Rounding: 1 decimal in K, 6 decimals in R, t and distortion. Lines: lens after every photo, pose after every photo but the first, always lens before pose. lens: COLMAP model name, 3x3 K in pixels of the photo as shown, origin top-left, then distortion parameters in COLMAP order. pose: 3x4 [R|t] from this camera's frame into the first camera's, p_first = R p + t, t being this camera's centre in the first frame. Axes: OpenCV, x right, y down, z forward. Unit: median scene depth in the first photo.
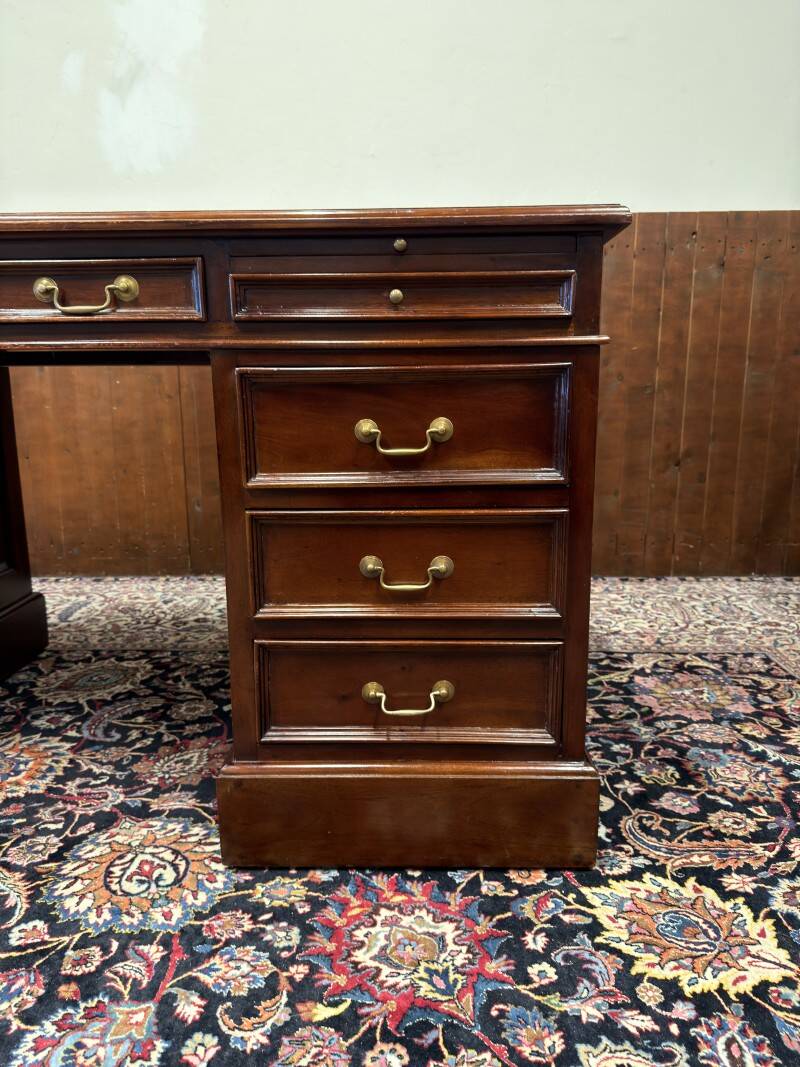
lens RADIAL K [[762.2, 0, 393.5], [0, 762.2, 537.5], [0, 0, 1]] dist [-0.000176, -0.008741]
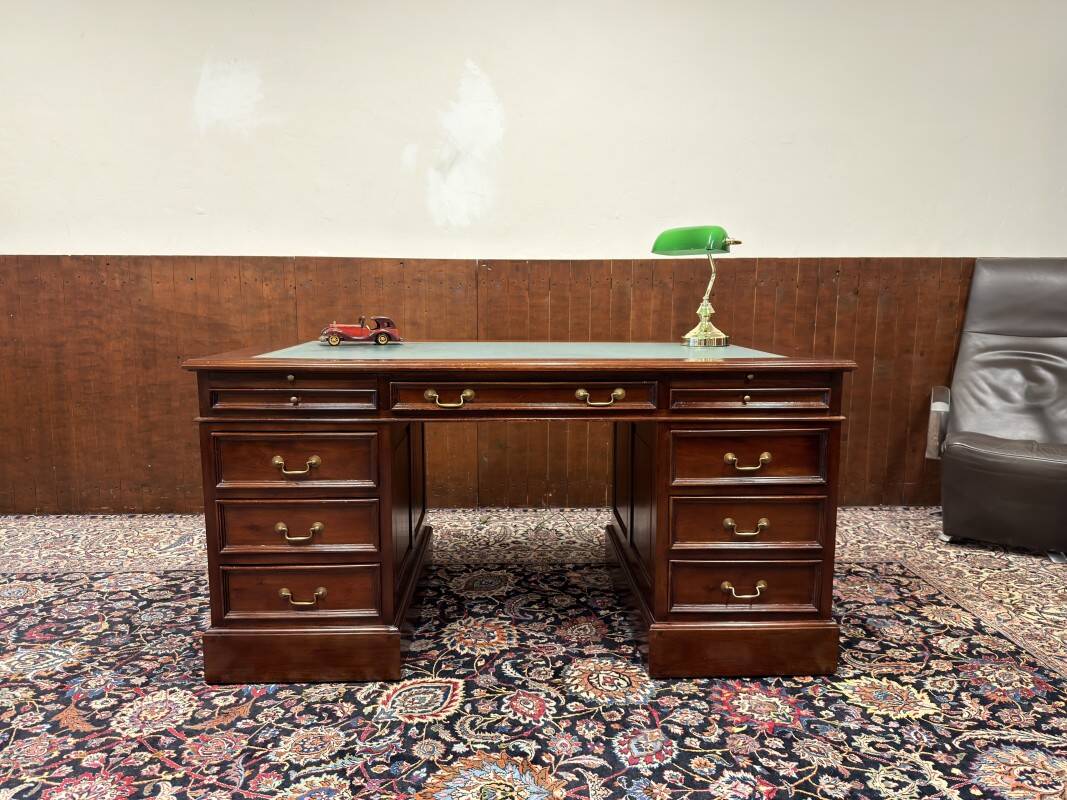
lens RADIAL K [[770.0, 0, 533.1], [0, 770.0, 405.1], [0, 0, 1]] dist [0.026757, -0.038250]
pose [[0.998186, -0.001028, 0.060192, -0.649715], [0.004074, 0.998716, -0.050496, -0.169344], [-0.060063, 0.050650, 0.996909, -1.004476]]
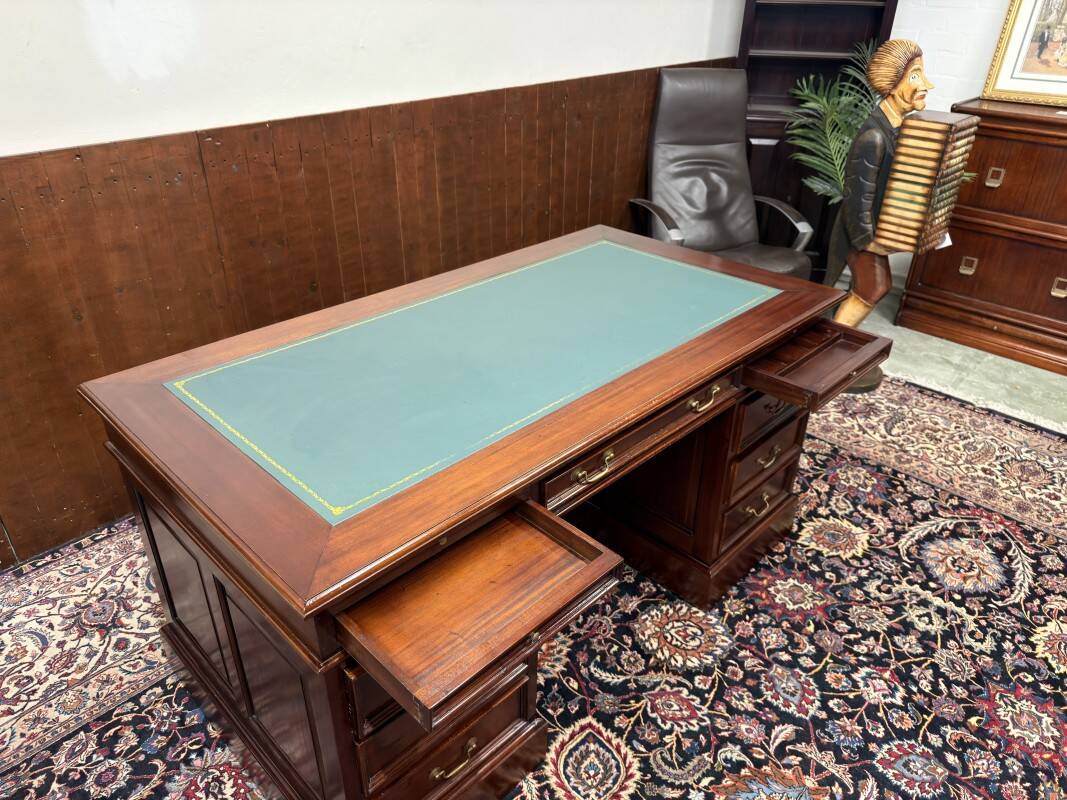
lens RADIAL K [[757.8, 0, 529.5], [0, 757.8, 398.2], [0, 0, 1]] dist [0.003725, -0.009279]
pose [[0.685184, -0.352020, 0.637656, -1.712089], [0.128019, 0.920031, 0.370344, -0.966067], [-0.717031, -0.172122, 0.675455, 0.039634]]
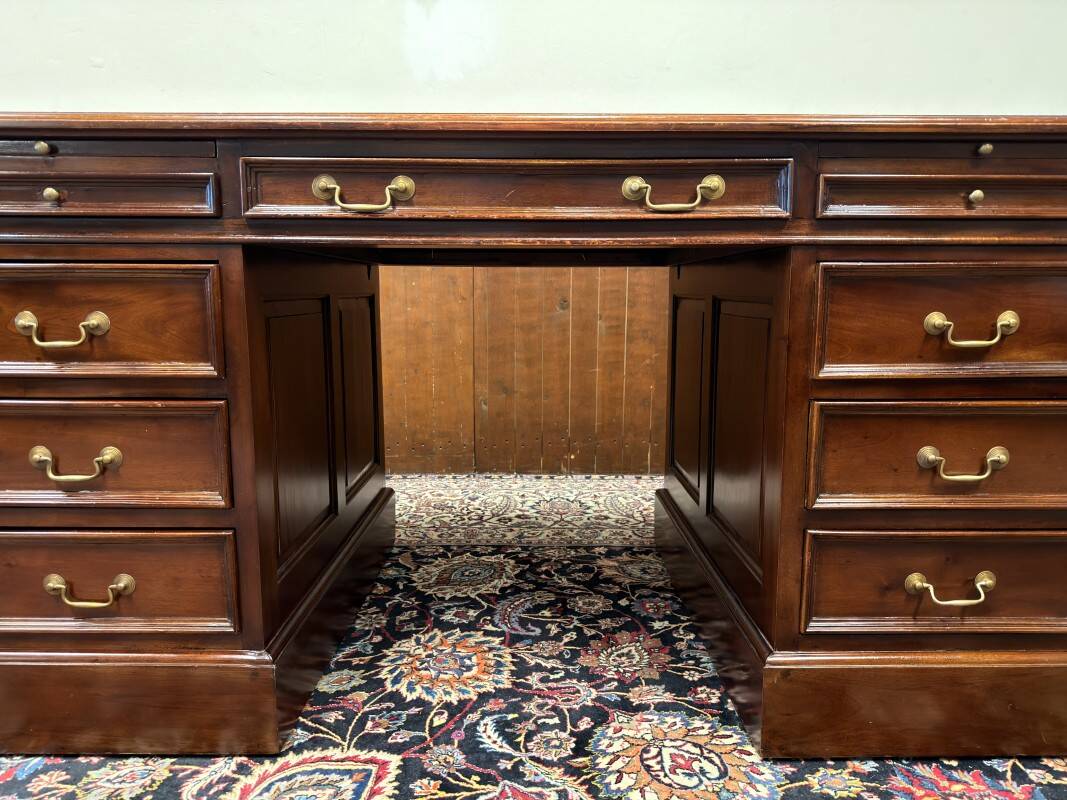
lens RADIAL K [[759.8, 0, 535.3], [0, 759.8, 404.9], [0, 0, 1]] dist [0.000170, -0.006747]
pose [[0.999550, 0.003787, 0.029769, -0.560600], [-0.002283, 0.998727, -0.050393, 0.019829], [-0.029922, 0.050303, 0.998286, -0.008917]]
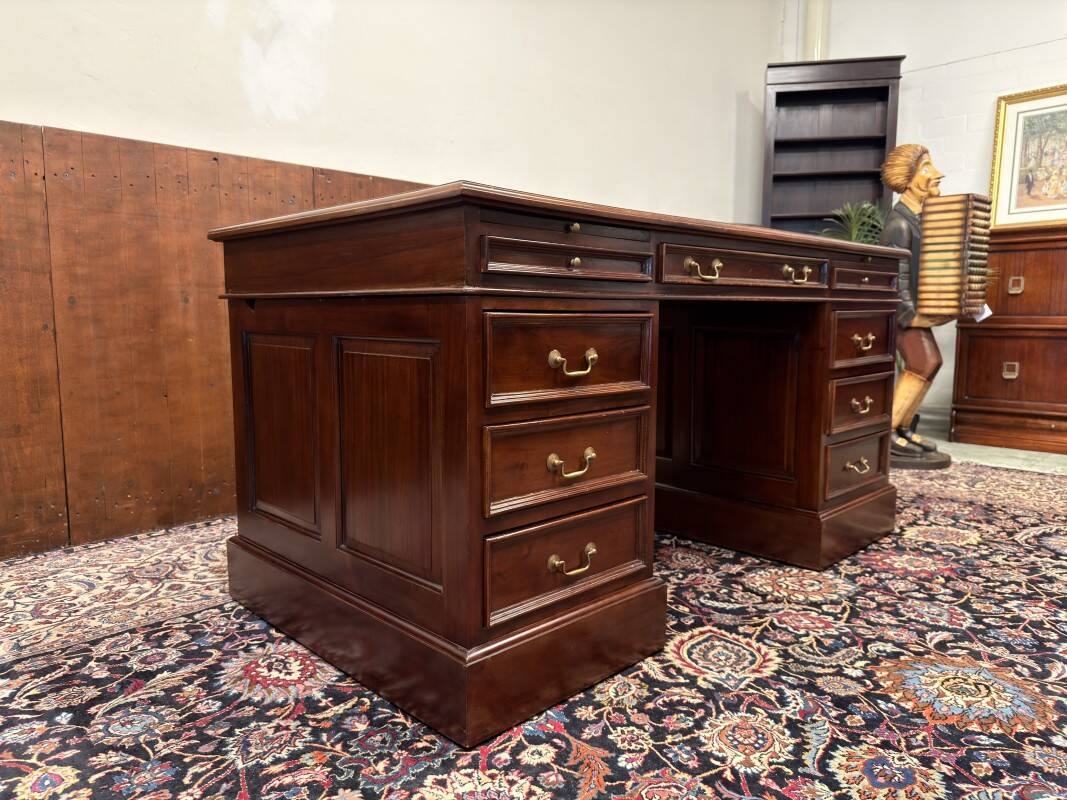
lens RADIAL K [[759.8, 0, 535.3], [0, 759.8, 404.9], [0, 0, 1]] dist [0.000170, -0.006747]
pose [[0.697084, -0.080731, 0.712430, -2.061676], [0.137736, 0.990212, -0.022560, -0.031150], [-0.703635, 0.113853, 0.701381, 0.129927]]
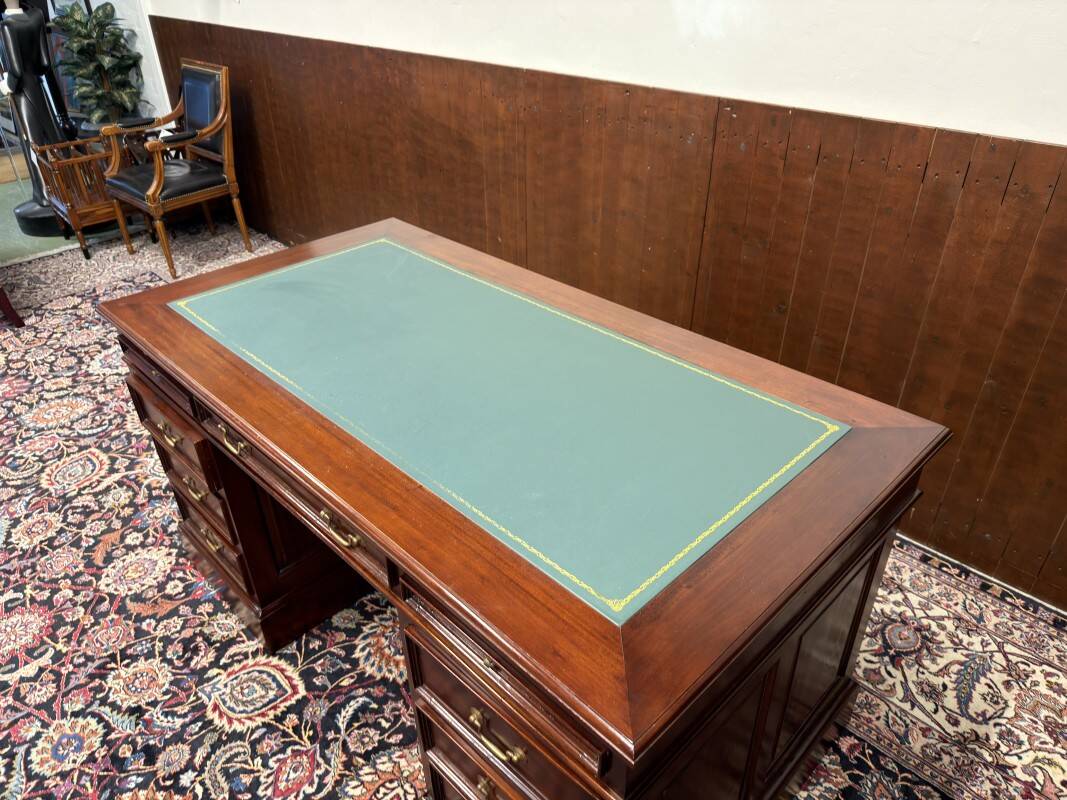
lens RADIAL K [[758.6, 0, 529.1], [0, 758.6, 408.3], [0, 0, 1]] dist [-0.001116, -0.003624]
pose [[0.716817, 0.368467, -0.591951, 0.522384], [-0.120098, 0.901523, 0.415732, -1.022889], [0.686841, -0.226911, 0.690479, 0.297109]]
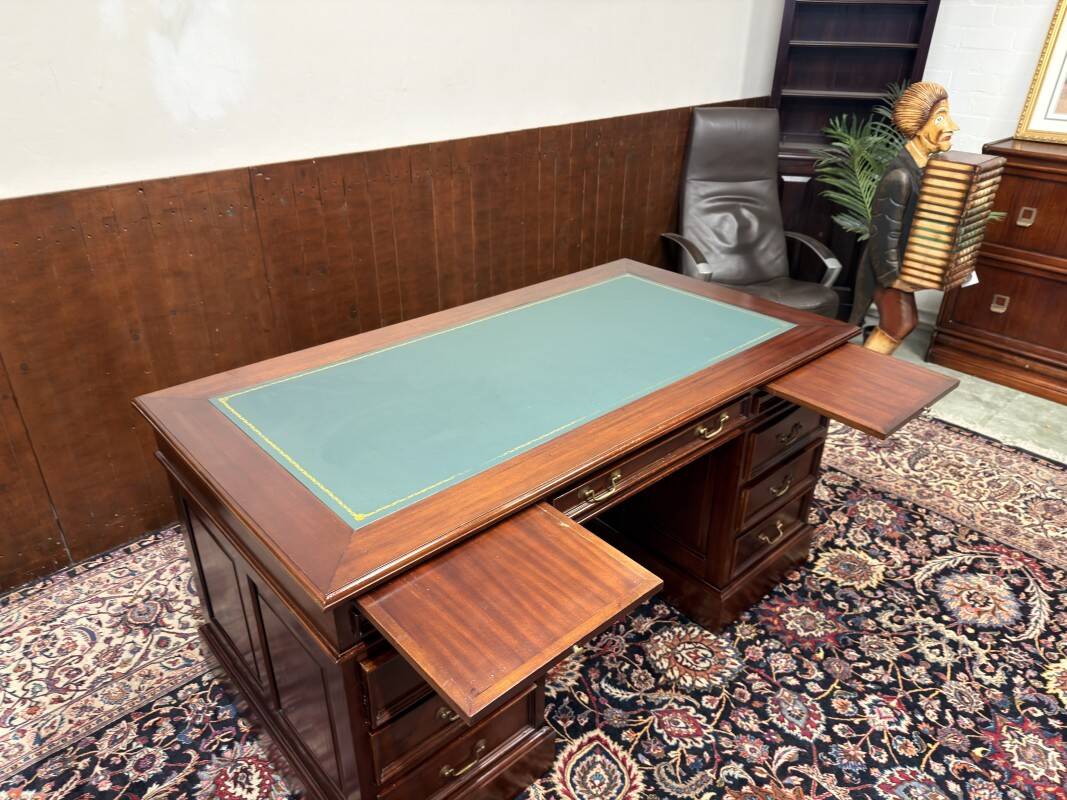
lens RADIAL K [[758.6, 0, 529.1], [0, 758.6, 408.3], [0, 0, 1]] dist [-0.001116, -0.003624]
pose [[0.726919, -0.318092, 0.608611, -1.743997], [0.123754, 0.932422, 0.339522, -0.982144], [-0.675481, -0.171487, 0.717160, -0.070765]]
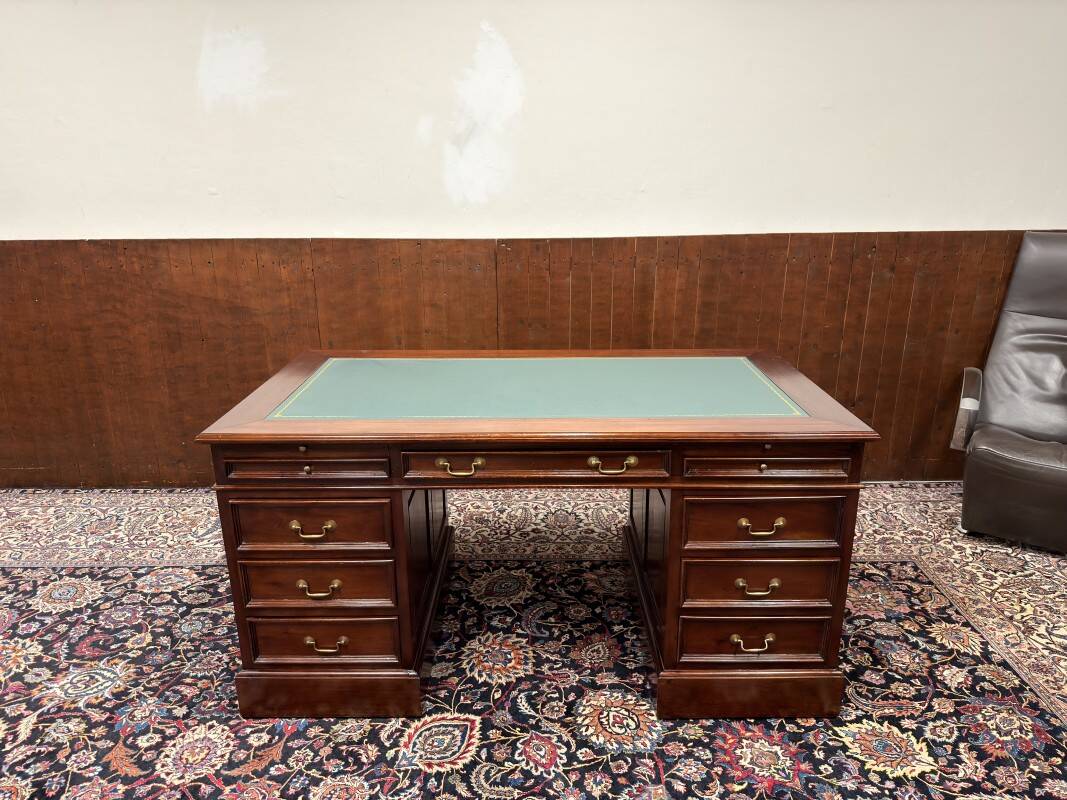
lens RADIAL K [[754.4, 0, 532.5], [0, 754.4, 405.9], [0, 0, 1]] dist [0.016740, -0.022310]
pose [[0.999835, -0.008421, 0.016123, -0.593347], [0.006479, 0.993117, 0.116949, -0.649985], [-0.016997, -0.116825, 0.993007, -0.924752]]
